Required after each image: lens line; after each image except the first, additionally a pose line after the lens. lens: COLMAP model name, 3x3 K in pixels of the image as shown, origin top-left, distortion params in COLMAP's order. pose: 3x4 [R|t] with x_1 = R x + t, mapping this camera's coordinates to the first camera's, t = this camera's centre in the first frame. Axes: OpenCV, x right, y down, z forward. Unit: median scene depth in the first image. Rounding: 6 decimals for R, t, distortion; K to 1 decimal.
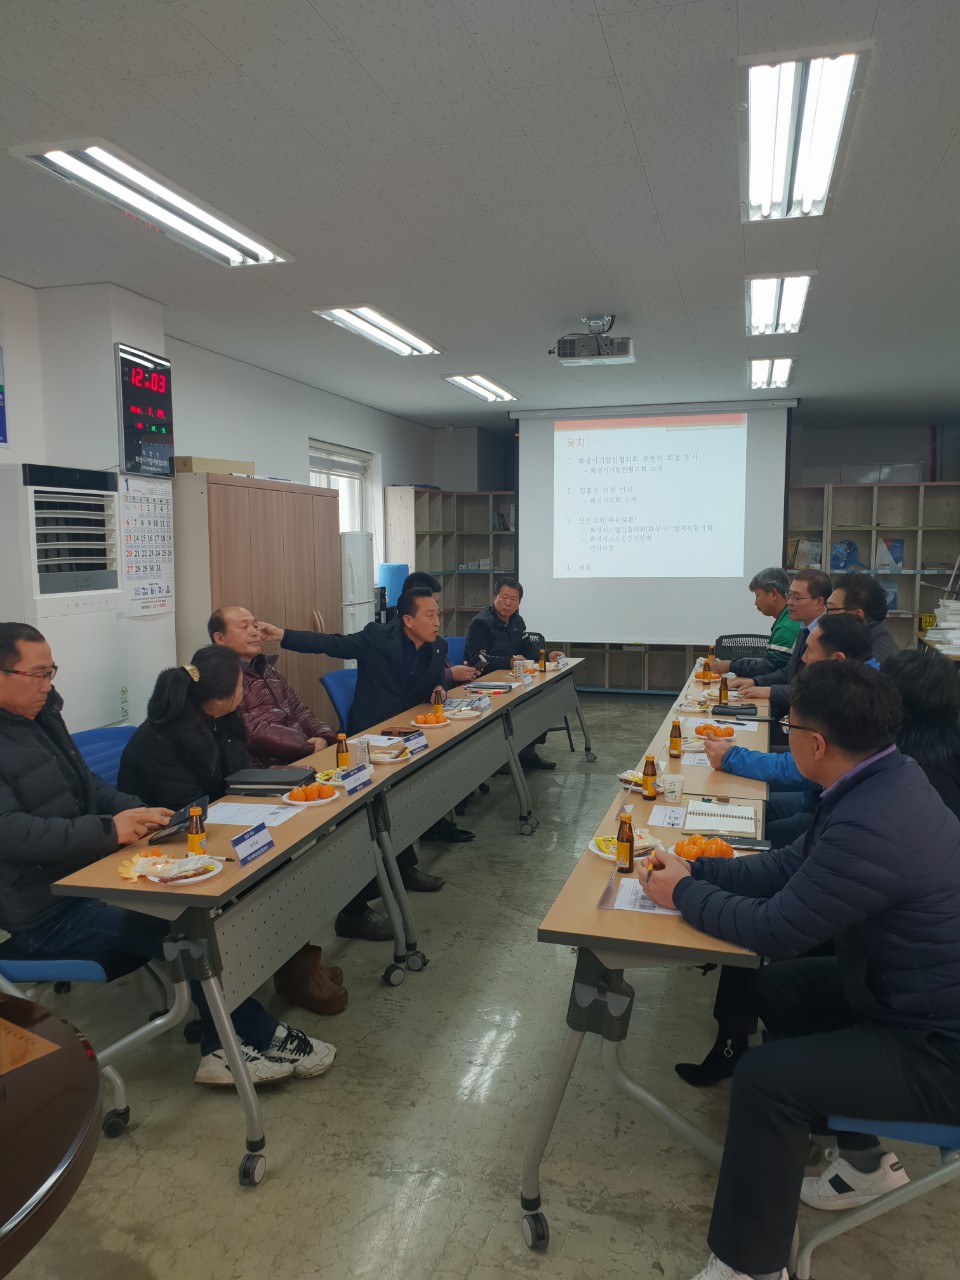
lens RADIAL K [[1014.6, 0, 490.1], [0, 1014.6, 655.9], [0, 0, 1]] dist [0.031491, -0.043392]
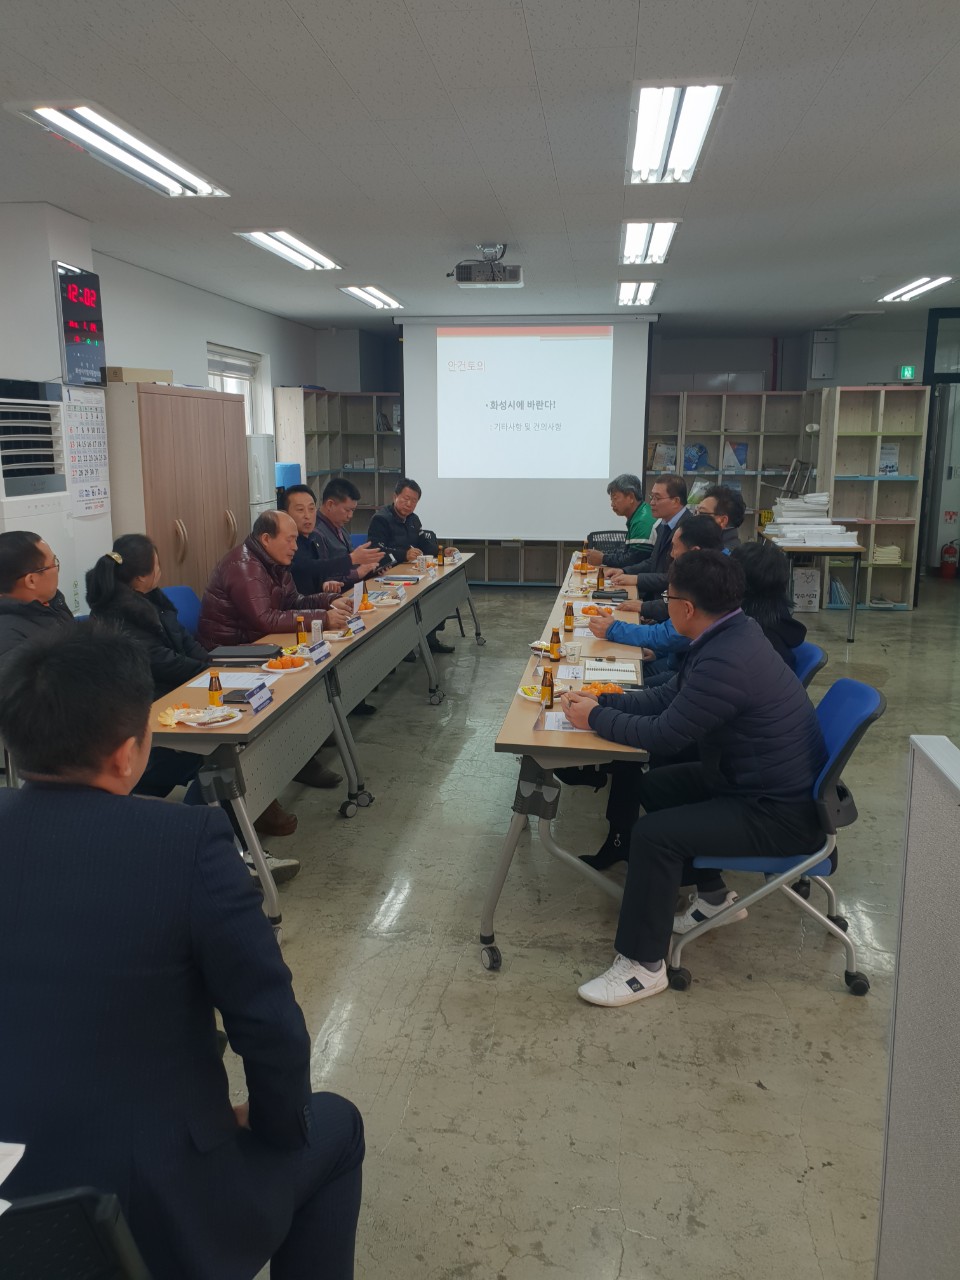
lens RADIAL K [[1014.6, 0, 492.3], [0, 1014.6, 650.9], [0, 0, 1]] dist [0.031491, -0.043392]
pose [[0.989717, -0.022291, 0.141292, -0.065640], [0.008408, 0.995141, 0.098103, 0.001467], [-0.142793, -0.095906, 0.985095, -0.157840]]
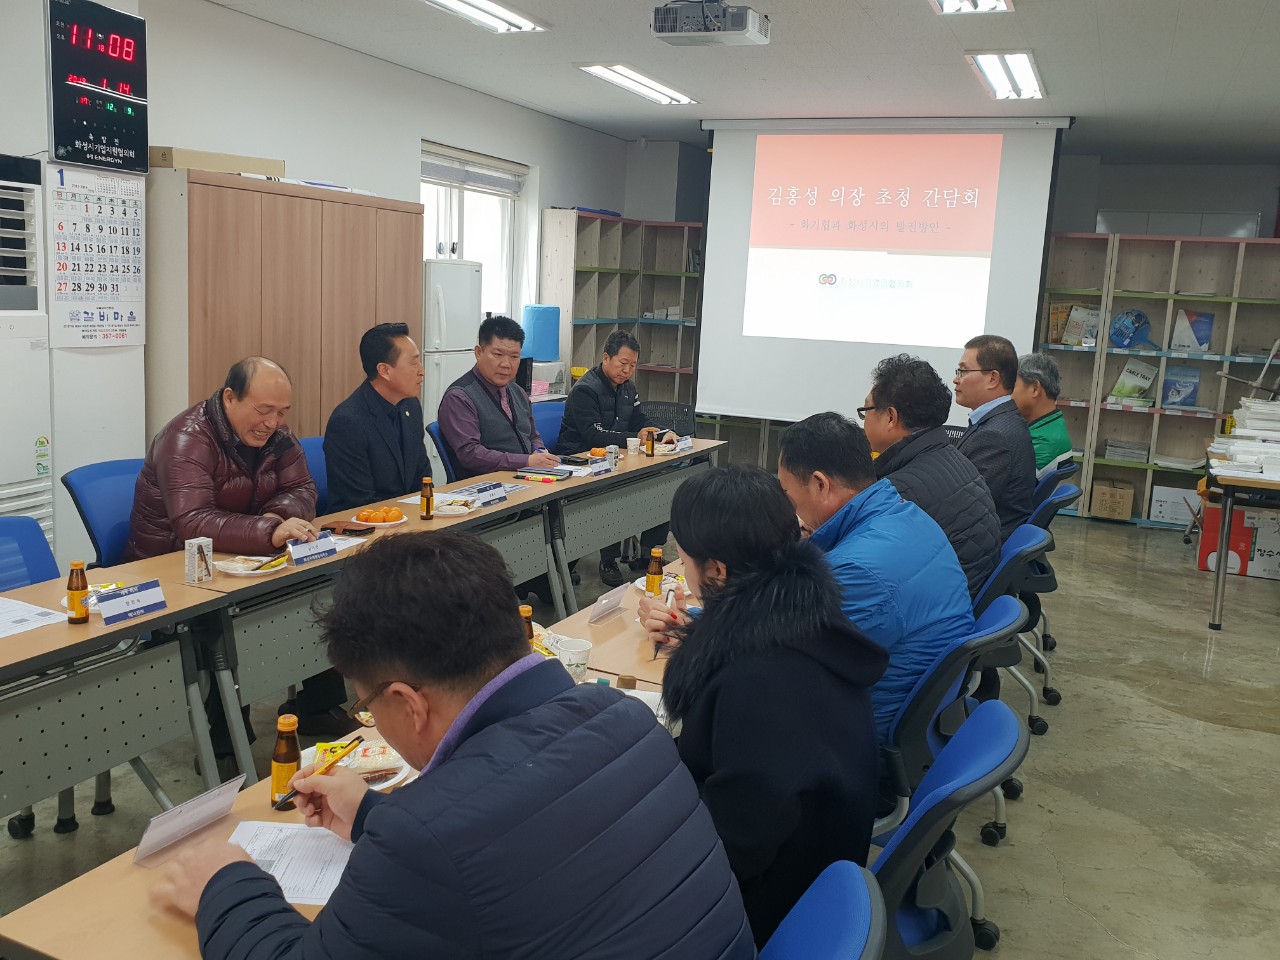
lens RADIAL K [[1141.8, 0, 638.8], [0, 1141.8, 467.1], [0, 0, 1]] dist [0.048051, -0.072617]
pose [[0.987302, 0.080252, -0.137094, 0.207142], [-0.073999, 0.995998, 0.050123, -0.023415], [0.140567, -0.039341, 0.989289, 0.177185]]
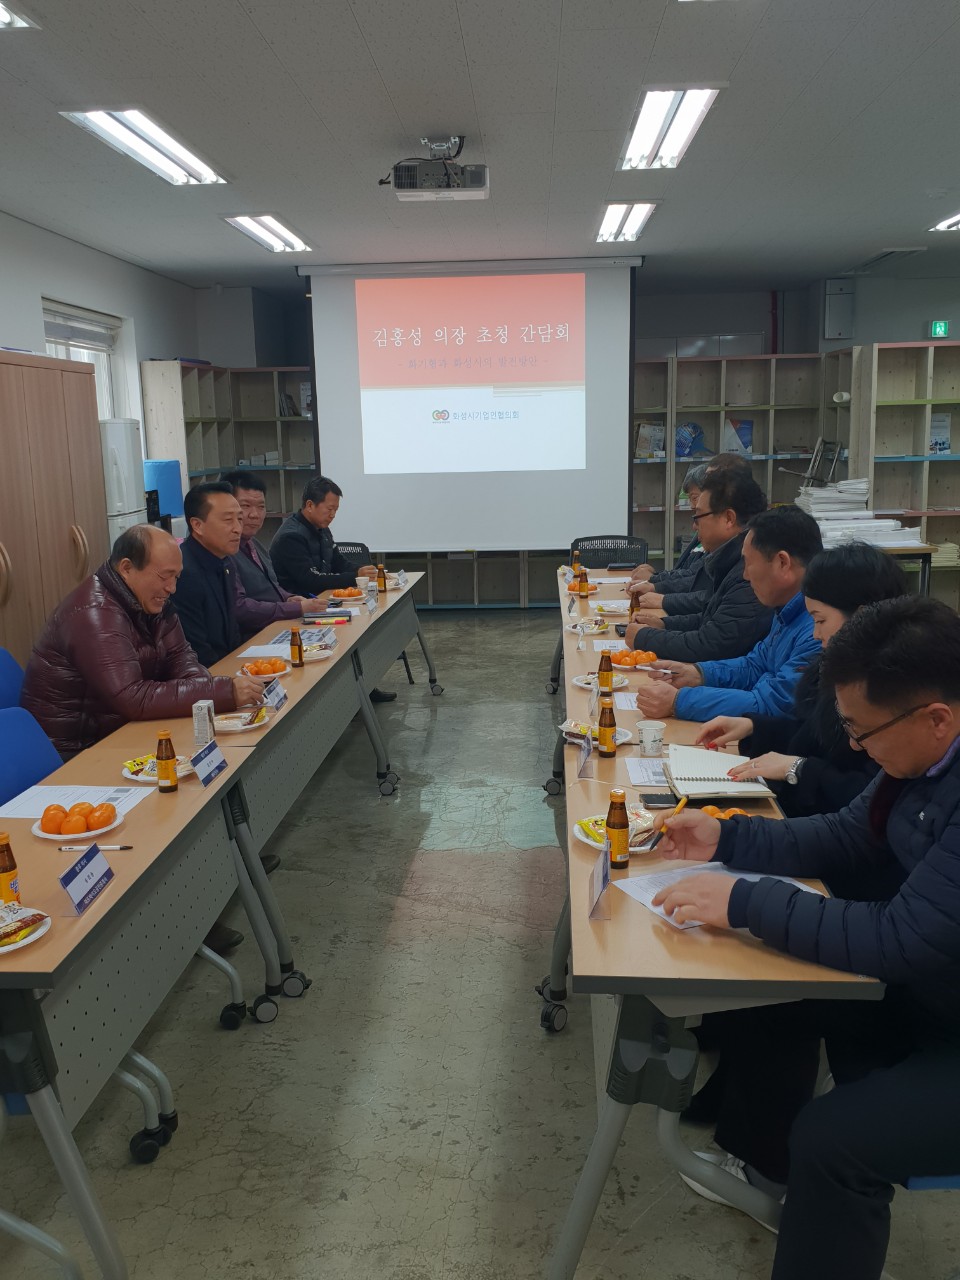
lens RADIAL K [[1141.8, 0, 502.0], [0, 1141.8, 643.8], [0, 0, 1]] dist [0.048051, -0.072617]
pose [[0.974282, -0.057981, 0.217746, -0.069464], [0.042218, 0.996186, 0.076360, -0.010165], [-0.221343, -0.065203, 0.973014, 0.108088]]
